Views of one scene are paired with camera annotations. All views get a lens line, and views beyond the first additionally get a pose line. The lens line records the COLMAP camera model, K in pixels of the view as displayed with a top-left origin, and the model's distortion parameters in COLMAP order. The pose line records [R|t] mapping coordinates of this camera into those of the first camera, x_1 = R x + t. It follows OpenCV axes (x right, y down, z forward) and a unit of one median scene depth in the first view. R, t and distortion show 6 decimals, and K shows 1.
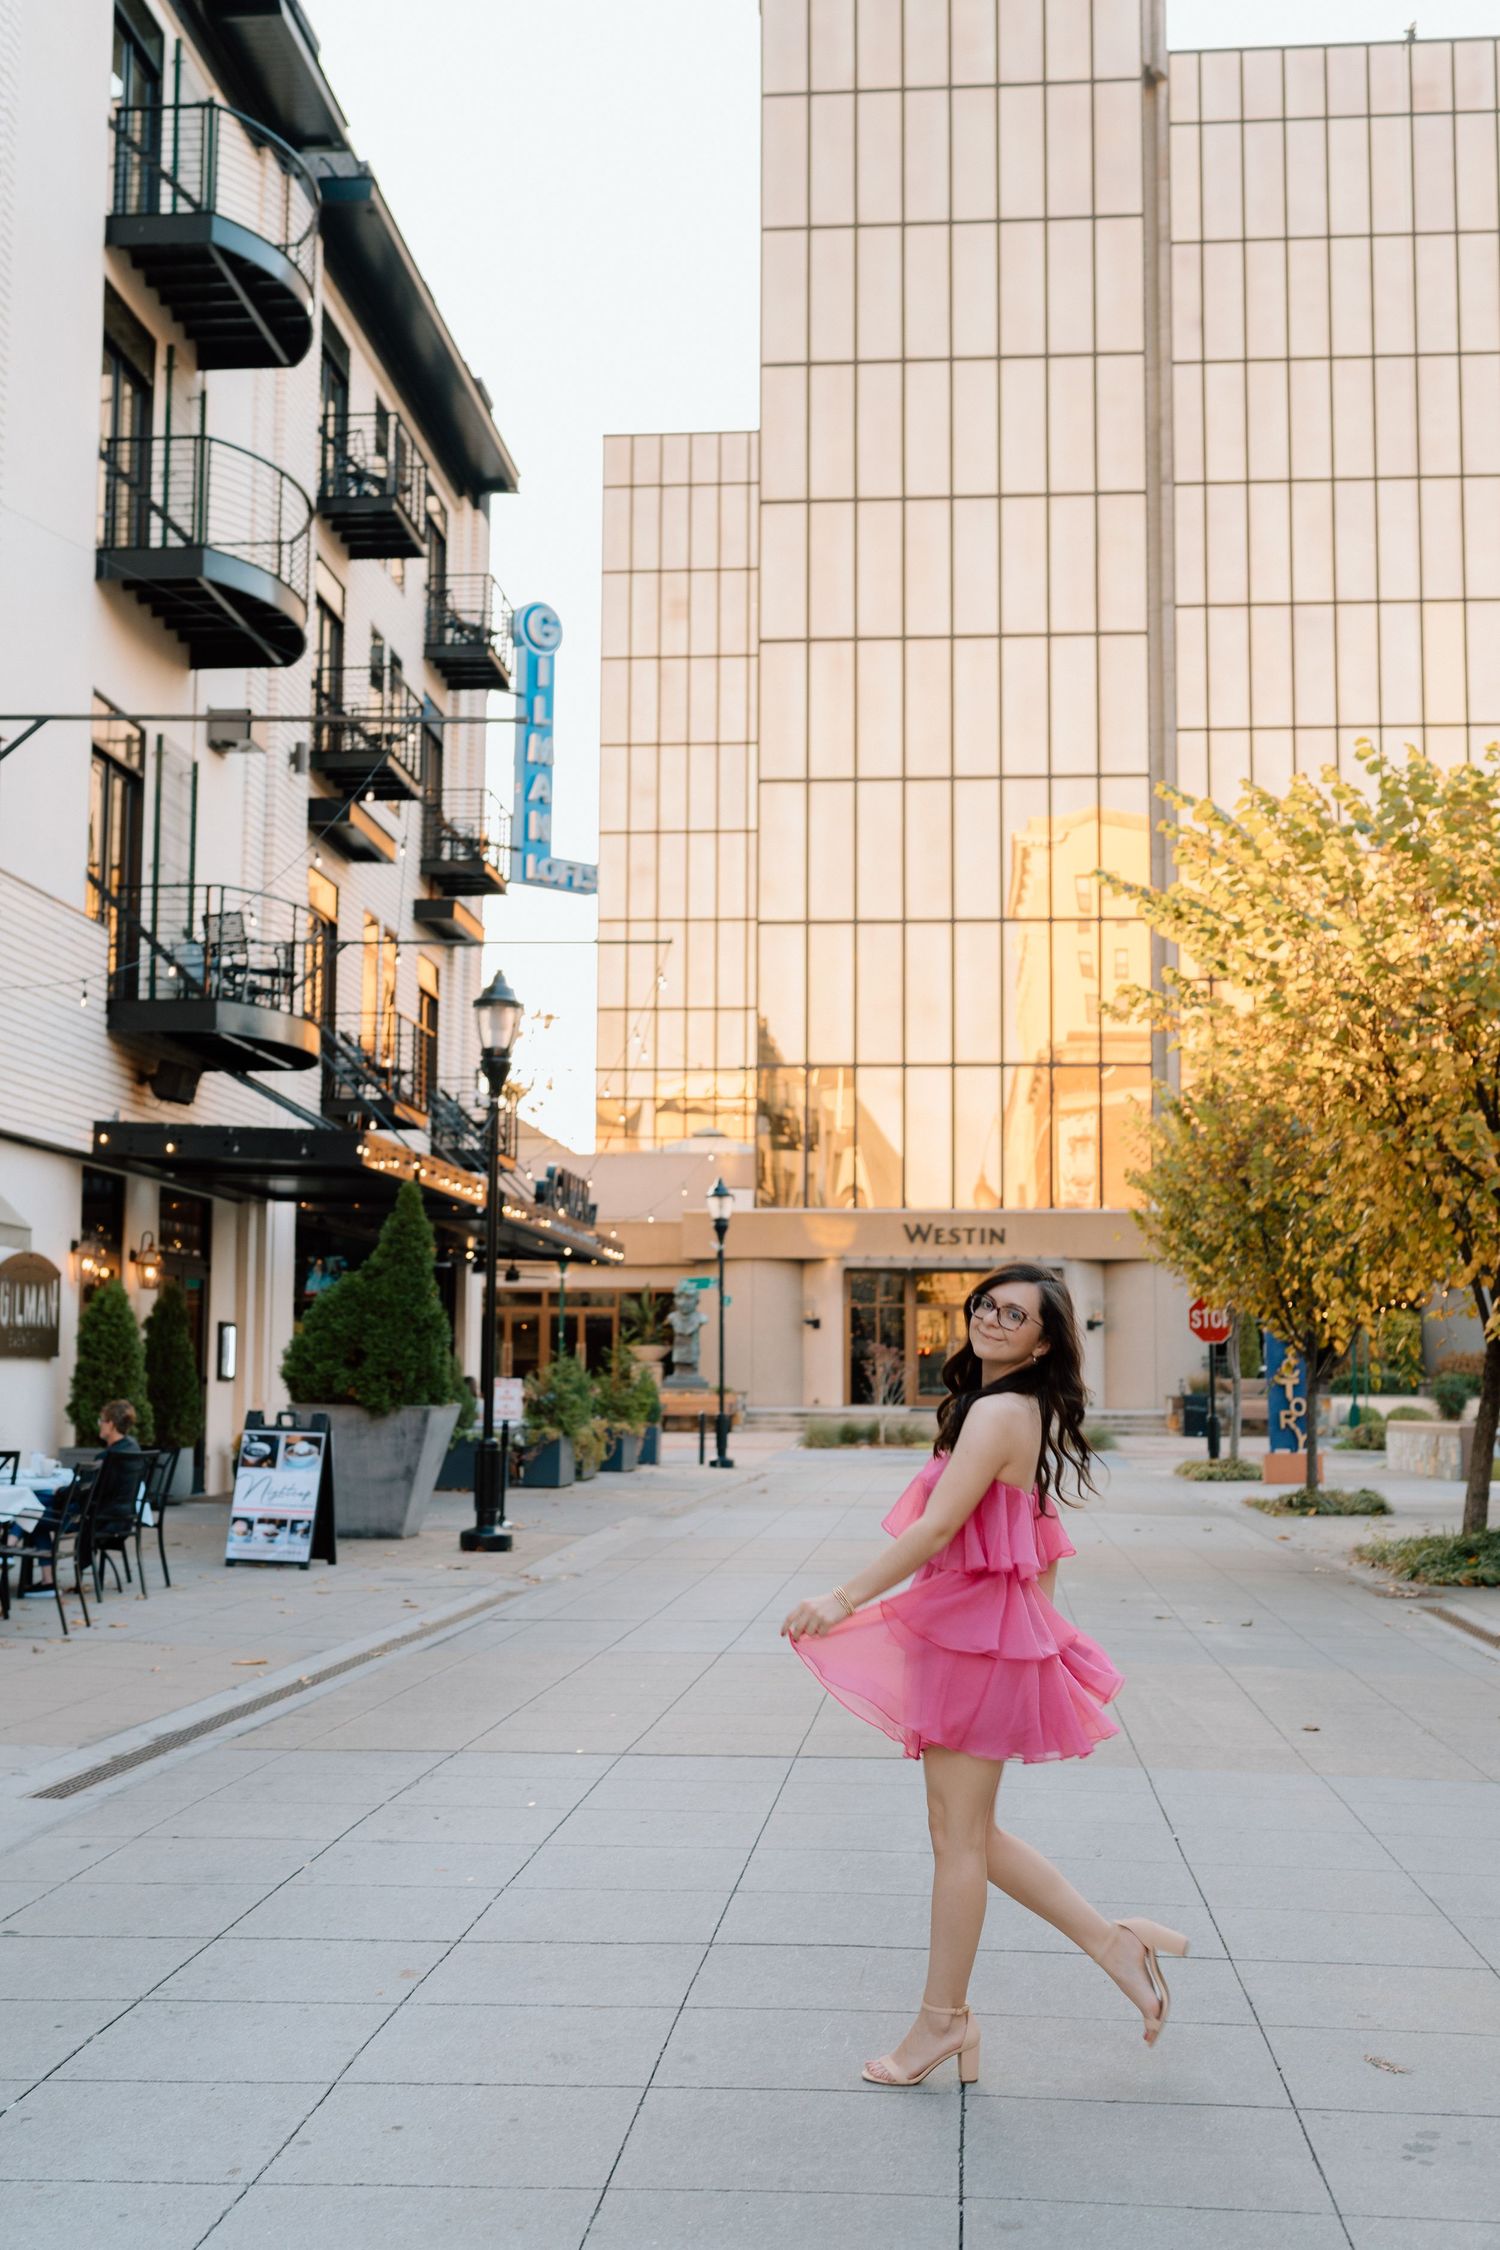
lens RADIAL K [[2619.9, 0, 750.0], [0, 2619.9, 1125.0], [0, 0, 1]] dist [0.005473, 0.021286]
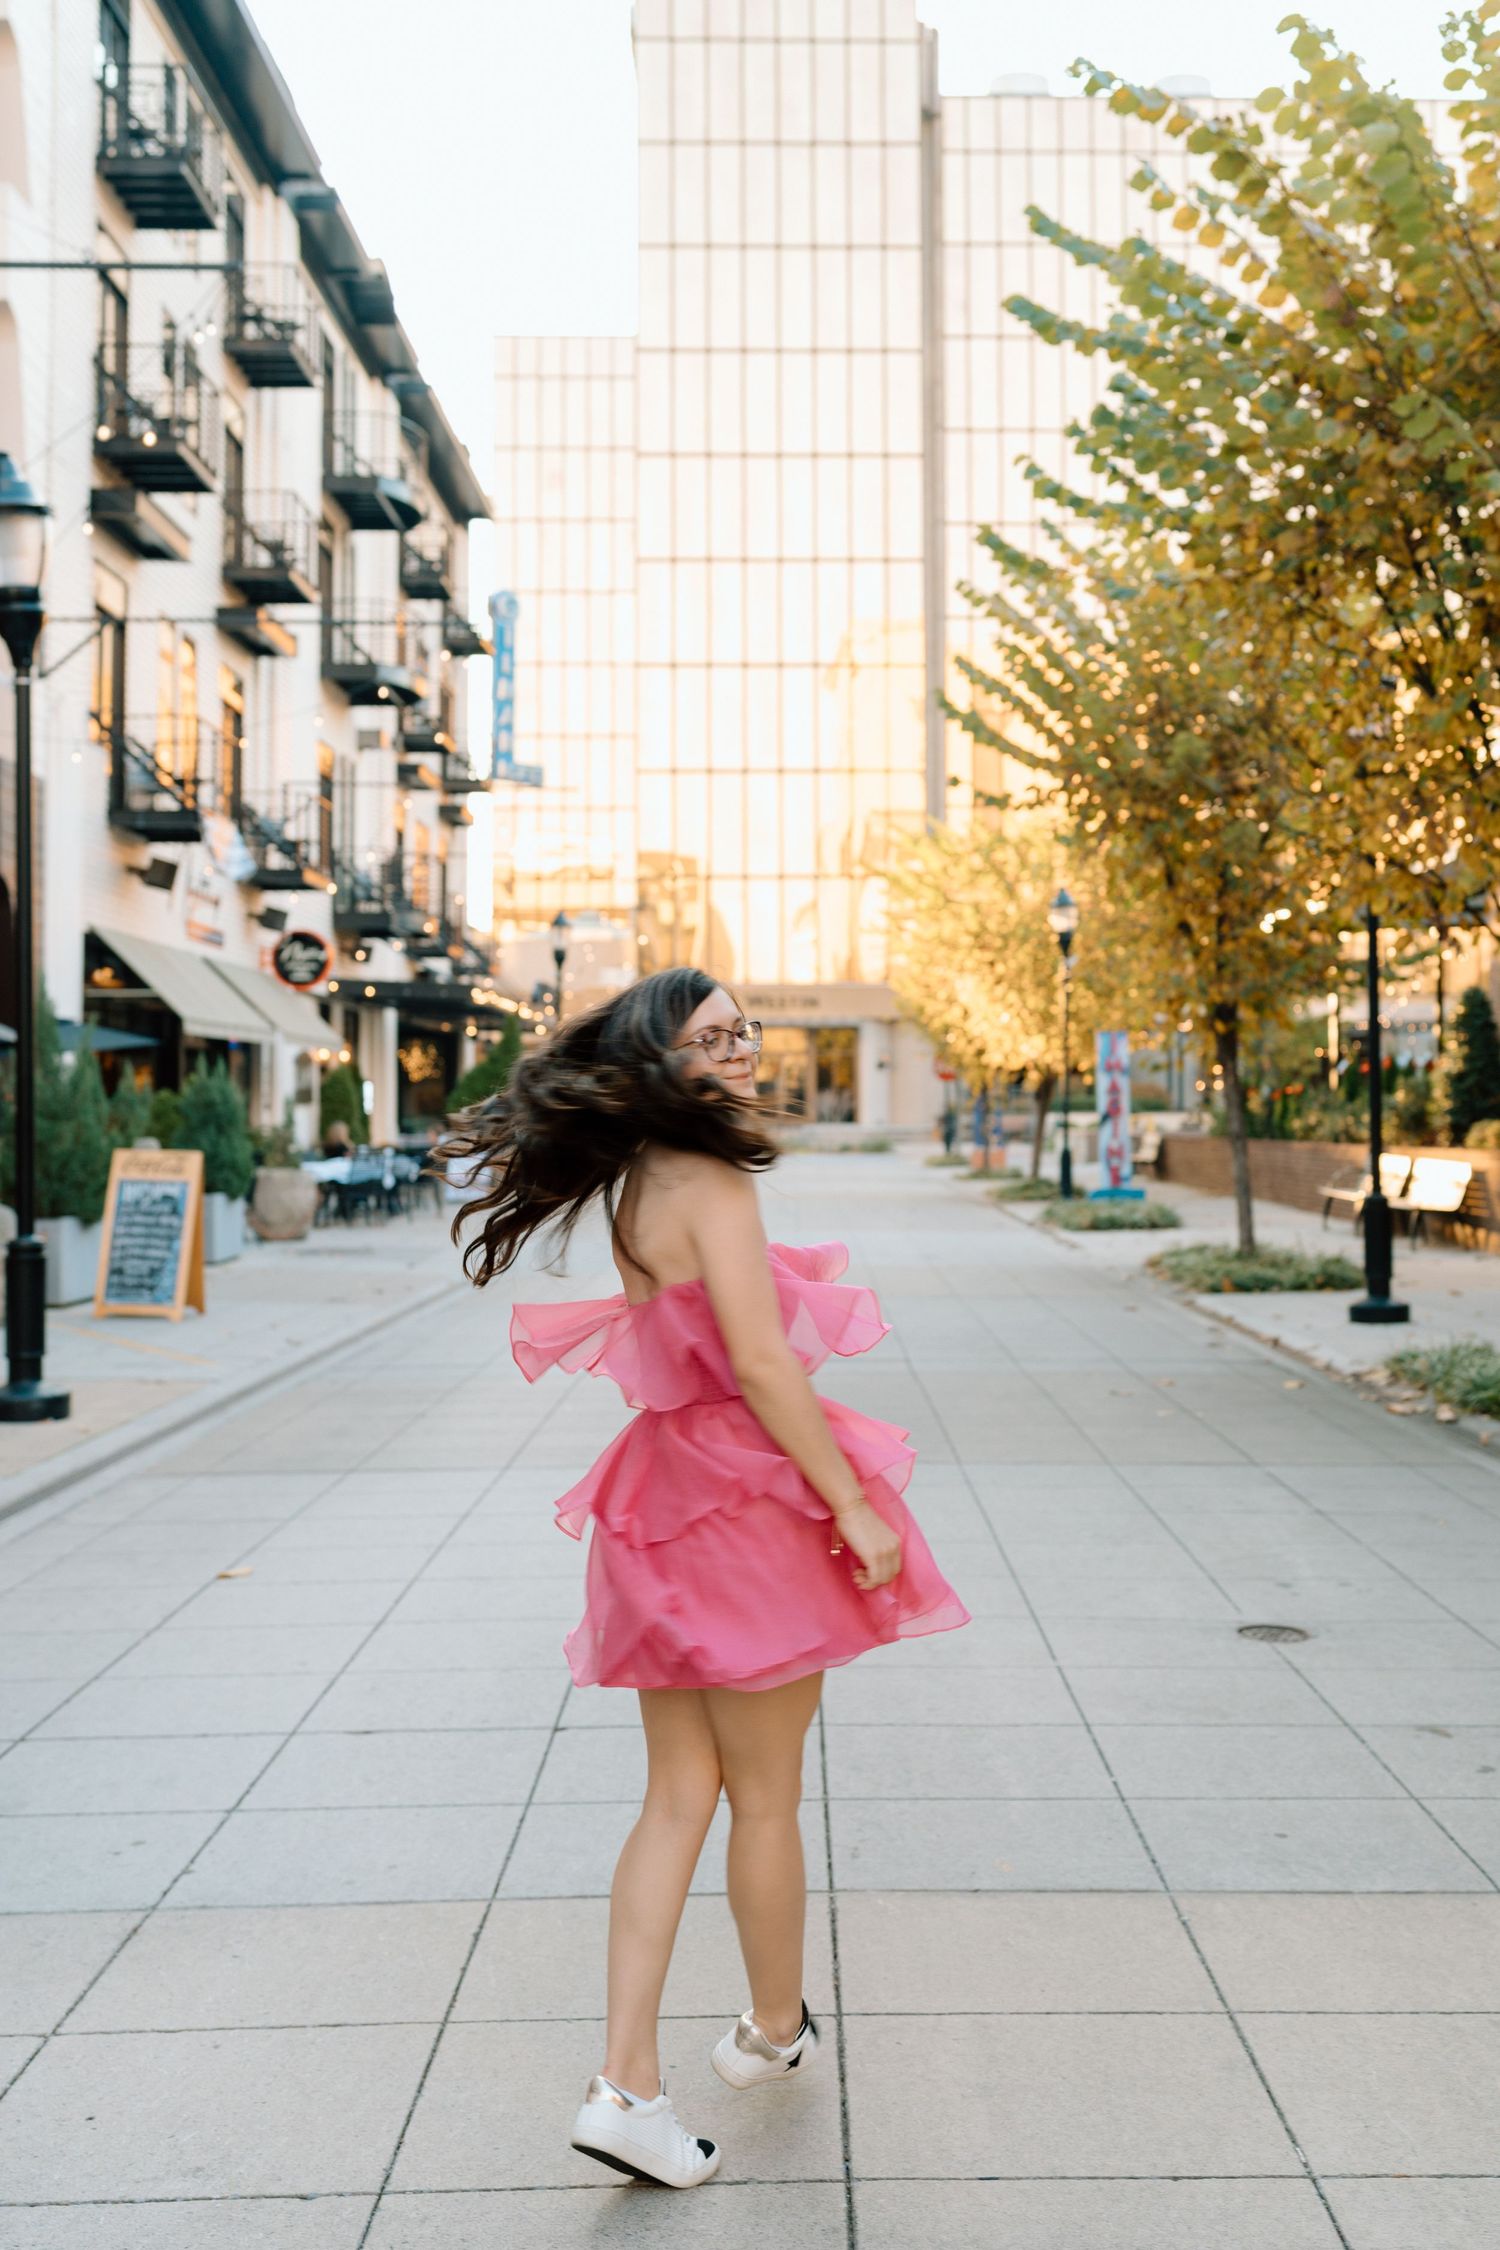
lens RADIAL K [[3168.0, 0, 751.1], [0, 3168.0, 1162.5], [0, 0, 1]] dist [0.002837, 0.044839]
pose [[0.997613, -0.011211, 0.068134, -0.049788], [0.003098, 0.993005, 0.118031, -0.066096], [-0.068980, -0.117538, 0.990670, -0.620636]]
